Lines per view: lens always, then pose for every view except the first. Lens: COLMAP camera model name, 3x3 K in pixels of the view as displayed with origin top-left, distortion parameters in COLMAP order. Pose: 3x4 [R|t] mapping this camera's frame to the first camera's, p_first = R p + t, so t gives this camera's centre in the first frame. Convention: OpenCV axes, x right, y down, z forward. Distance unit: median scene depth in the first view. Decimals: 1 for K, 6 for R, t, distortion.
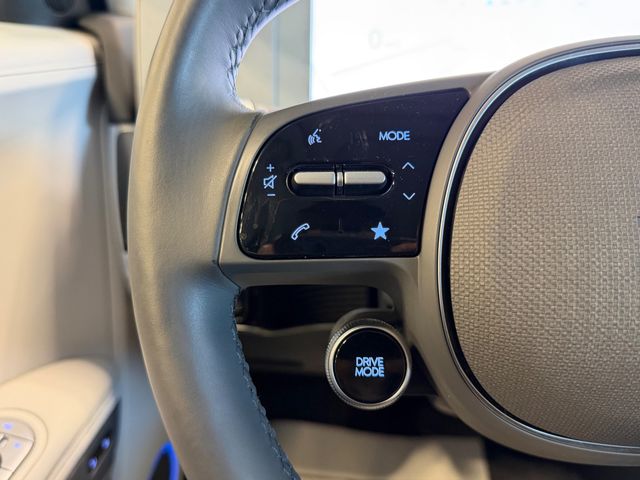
lens RADIAL K [[515.8, 0, 320.0], [0, 515.8, 240.0], [0, 0, 1]] dist [0.109490, -0.172044]
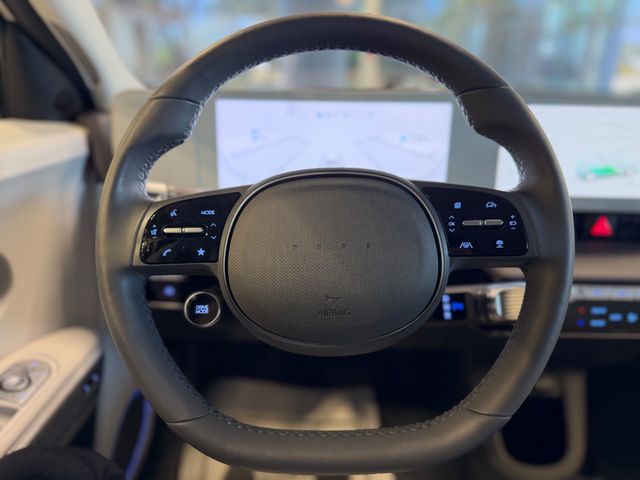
lens RADIAL K [[448.1, 0, 320.0], [0, 448.1, 240.0], [0, 0, 1]] dist [0.038923, -0.001782]
pose [[0.998773, -0.008779, 0.048748, 0.557670], [0.009444, 0.999865, -0.013414, -0.038106], [-0.048623, 0.013858, 0.998721, -1.108129]]
